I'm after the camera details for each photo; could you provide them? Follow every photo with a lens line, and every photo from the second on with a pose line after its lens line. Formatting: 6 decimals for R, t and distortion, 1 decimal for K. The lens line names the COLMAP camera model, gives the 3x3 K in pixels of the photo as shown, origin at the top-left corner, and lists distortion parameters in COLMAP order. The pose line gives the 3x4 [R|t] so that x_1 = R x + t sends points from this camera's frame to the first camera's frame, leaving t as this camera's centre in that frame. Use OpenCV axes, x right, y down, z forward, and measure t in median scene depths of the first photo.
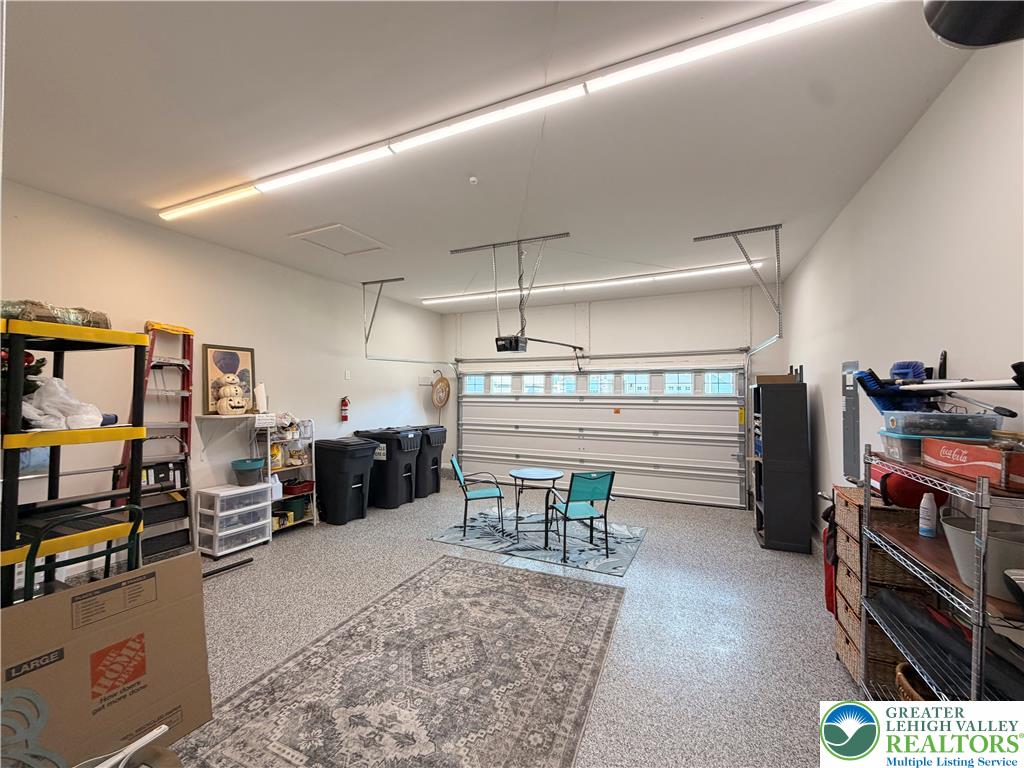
lens RADIAL K [[409.1, 0, 512.0], [0, 409.1, 384.0], [0, 0, 1]] dist [-0.000585, -0.000199]
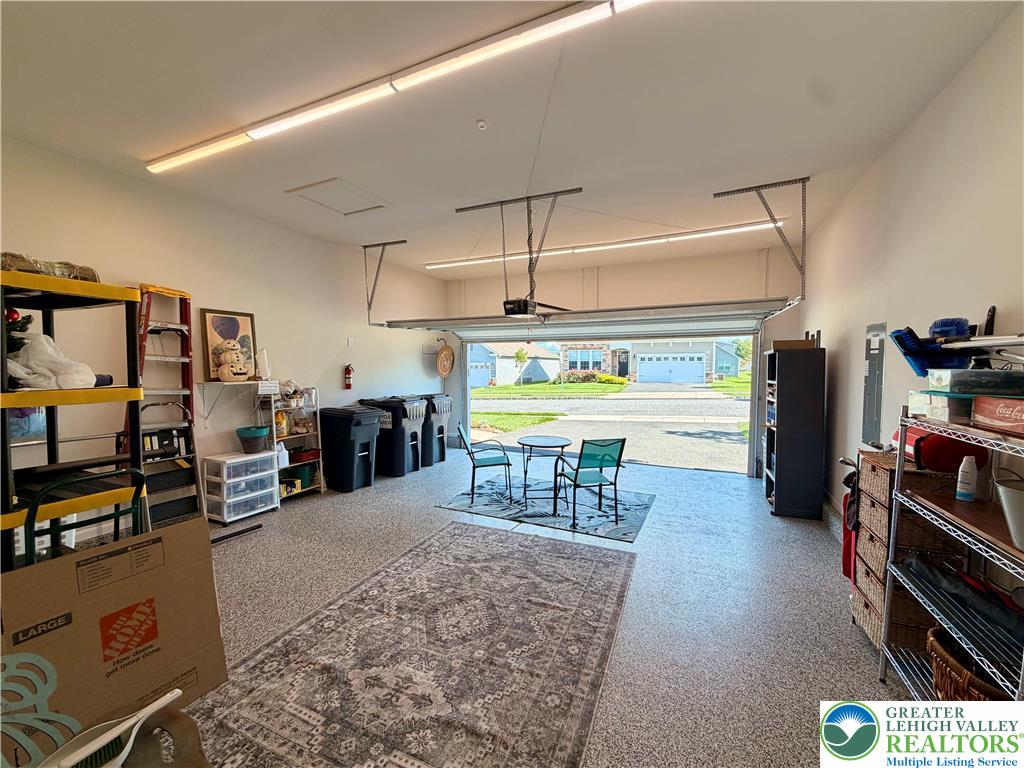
lens RADIAL K [[409.1, 0, 512.0], [0, 409.1, 384.0], [0, 0, 1]] dist [-0.000585, -0.000199]
pose [[0.999989, -0.001333, -0.004602, -0.026171], [0.001647, 0.997614, 0.069020, 0.023565], [0.004499, -0.069027, 0.997605, 0.044016]]
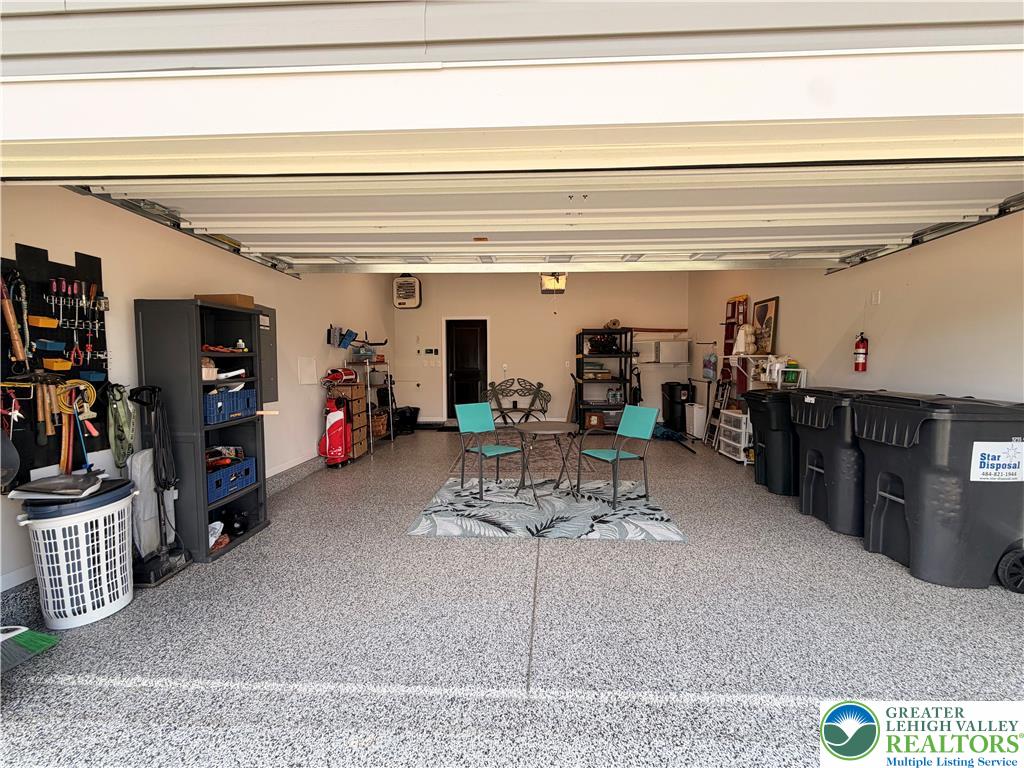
lens RADIAL K [[409.1, 0, 512.0], [0, 409.1, 384.0], [0, 0, 1]] dist [-0.000585, -0.000199]
pose [[-0.928753, 0.019727, -0.370173, 0.767418], [0.010383, 0.999576, 0.027217, 0.194144], [0.370553, 0.021434, -0.928564, 3.109808]]
